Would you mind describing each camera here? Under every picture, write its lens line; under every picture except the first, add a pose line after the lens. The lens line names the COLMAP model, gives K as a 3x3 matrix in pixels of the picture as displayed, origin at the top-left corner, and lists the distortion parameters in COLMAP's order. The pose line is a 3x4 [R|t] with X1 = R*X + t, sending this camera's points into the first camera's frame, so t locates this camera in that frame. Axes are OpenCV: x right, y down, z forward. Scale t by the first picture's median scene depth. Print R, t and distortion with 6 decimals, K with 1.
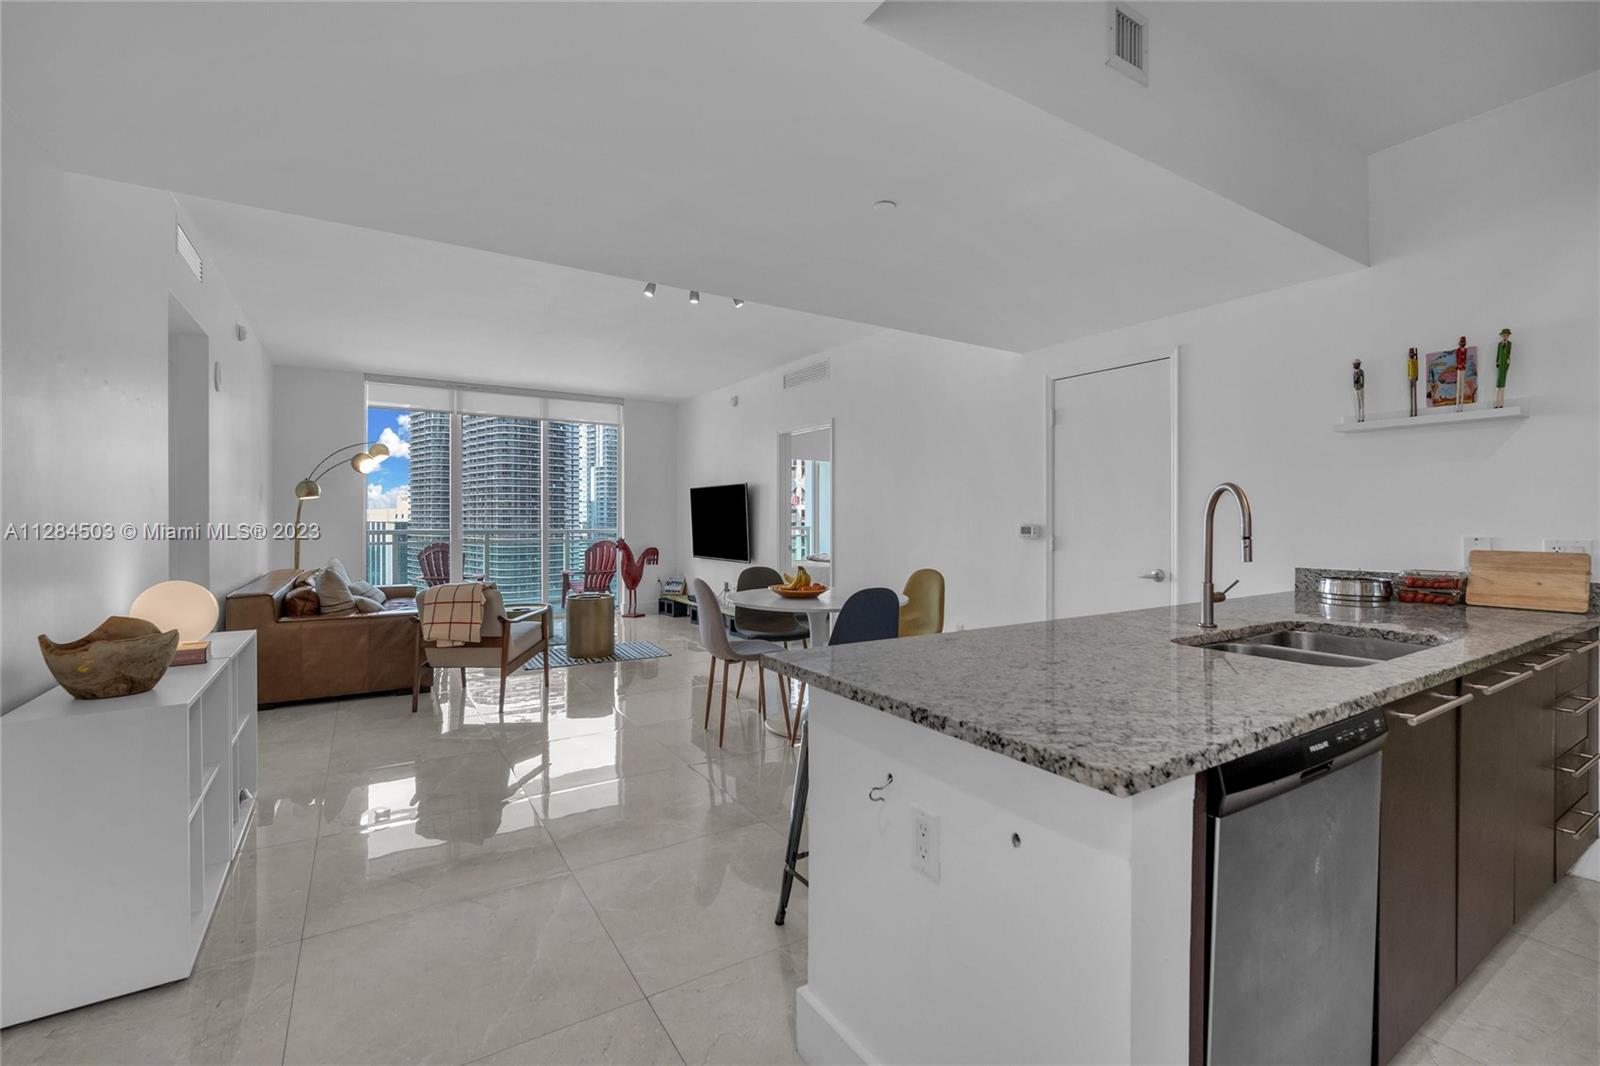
lens RADIAL K [[689.8, 0, 804.0], [0, 689.8, 540.6], [0, 0, 1]] dist [-0.014302, 0.005771]
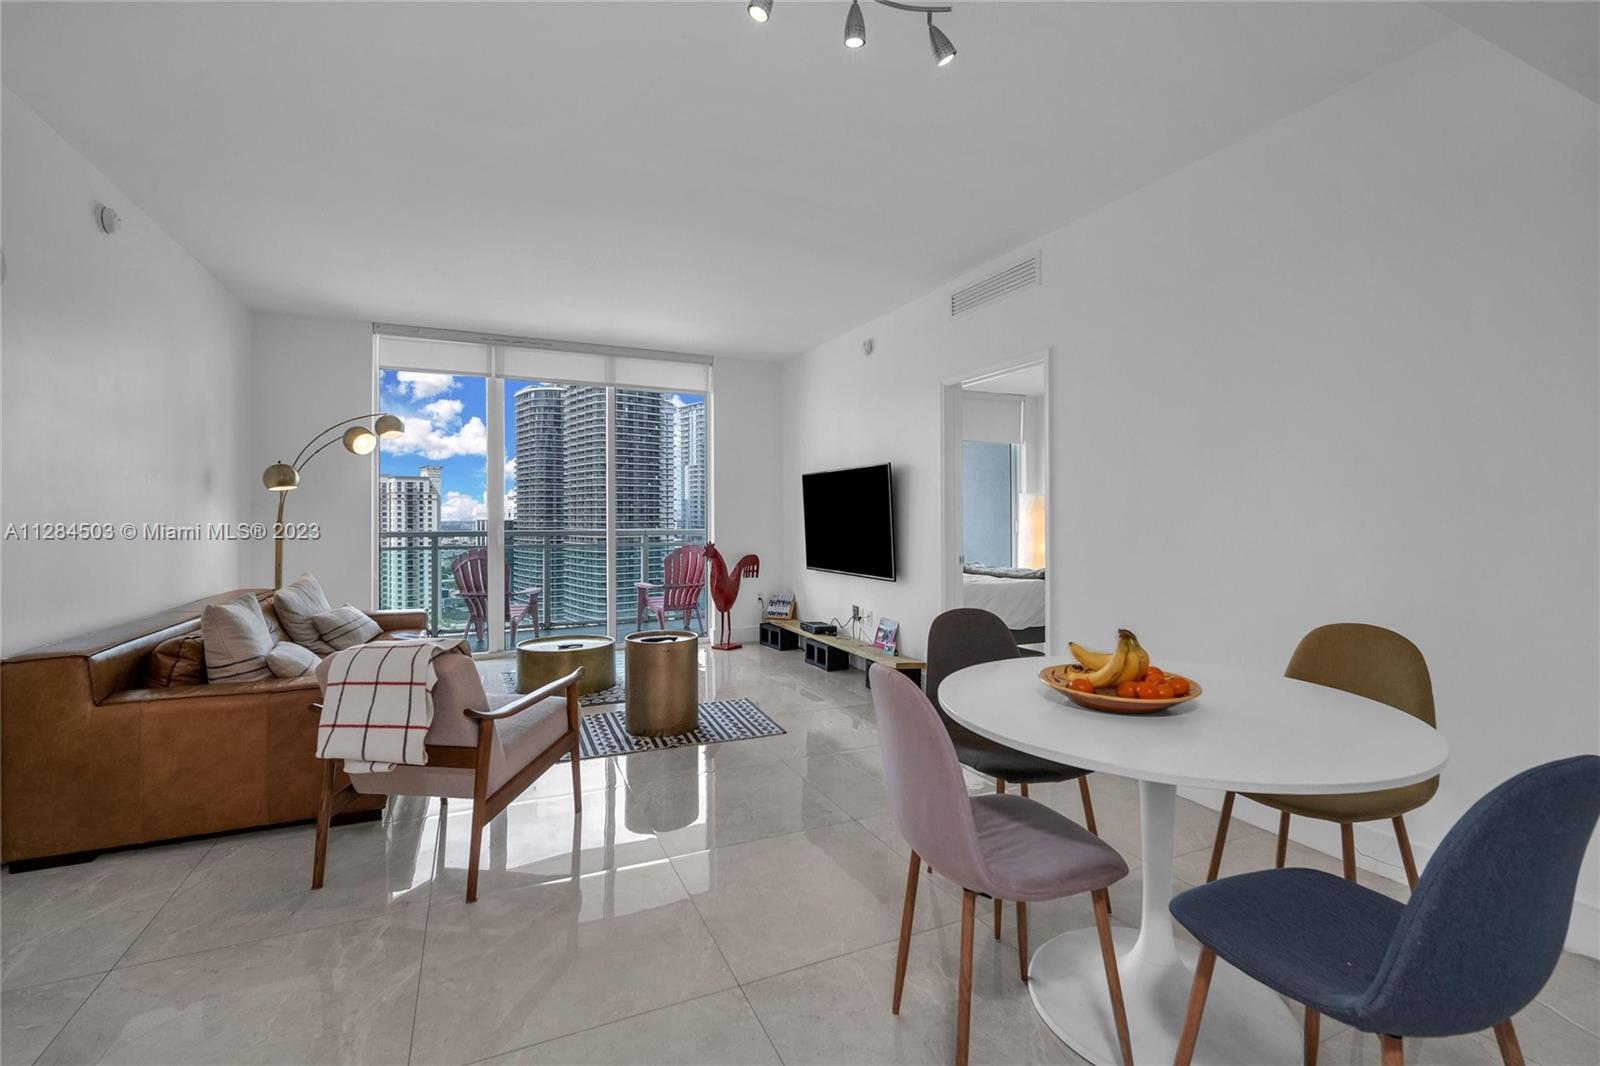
lens RADIAL K [[703.8, 0, 802.3], [0, 703.8, 517.3], [0, 0, 1]] dist [-0.010498, 0.000187]
pose [[0.990960, -0.004227, -0.134093, -0.064987], [0.000228, 0.999555, -0.029823, -0.007758], [0.134160, 0.029522, 0.990520, 0.259043]]
